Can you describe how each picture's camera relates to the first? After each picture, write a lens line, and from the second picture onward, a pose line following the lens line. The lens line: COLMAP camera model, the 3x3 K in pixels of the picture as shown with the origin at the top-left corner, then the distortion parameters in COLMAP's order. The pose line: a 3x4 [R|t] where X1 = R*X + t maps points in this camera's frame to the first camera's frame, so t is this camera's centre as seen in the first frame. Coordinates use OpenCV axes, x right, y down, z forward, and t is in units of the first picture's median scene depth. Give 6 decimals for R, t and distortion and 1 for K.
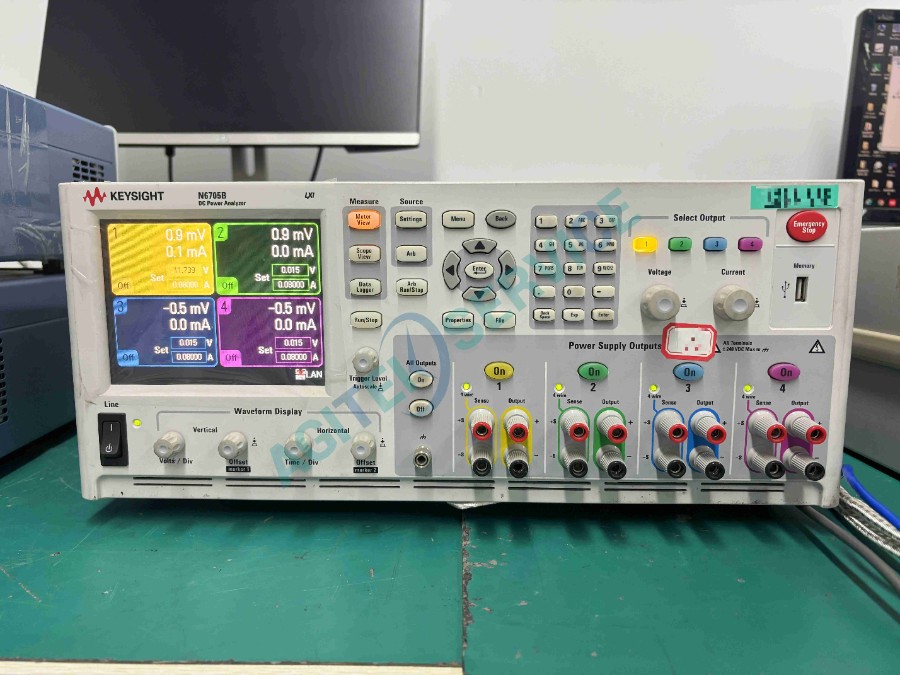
lens RADIAL K [[680.3, 0, 451.8], [0, 680.3, 338.9], [0, 0, 1]] dist [0.021966, -0.033822]
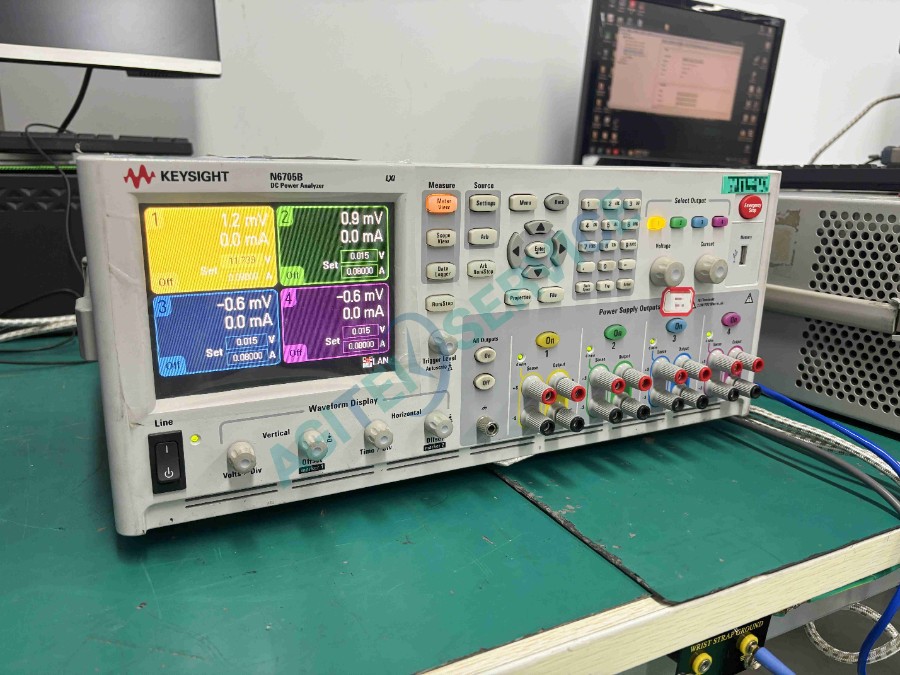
lens RADIAL K [[680.3, 0, 453.5], [0, 680.3, 339.6], [0, 0, 1]] dist [0.021966, -0.033822]
pose [[0.885000, -0.098175, 0.455122, -0.562805], [0.045500, 0.991074, 0.125310, -0.097937], [-0.463362, -0.090192, 0.881568, 0.093193]]
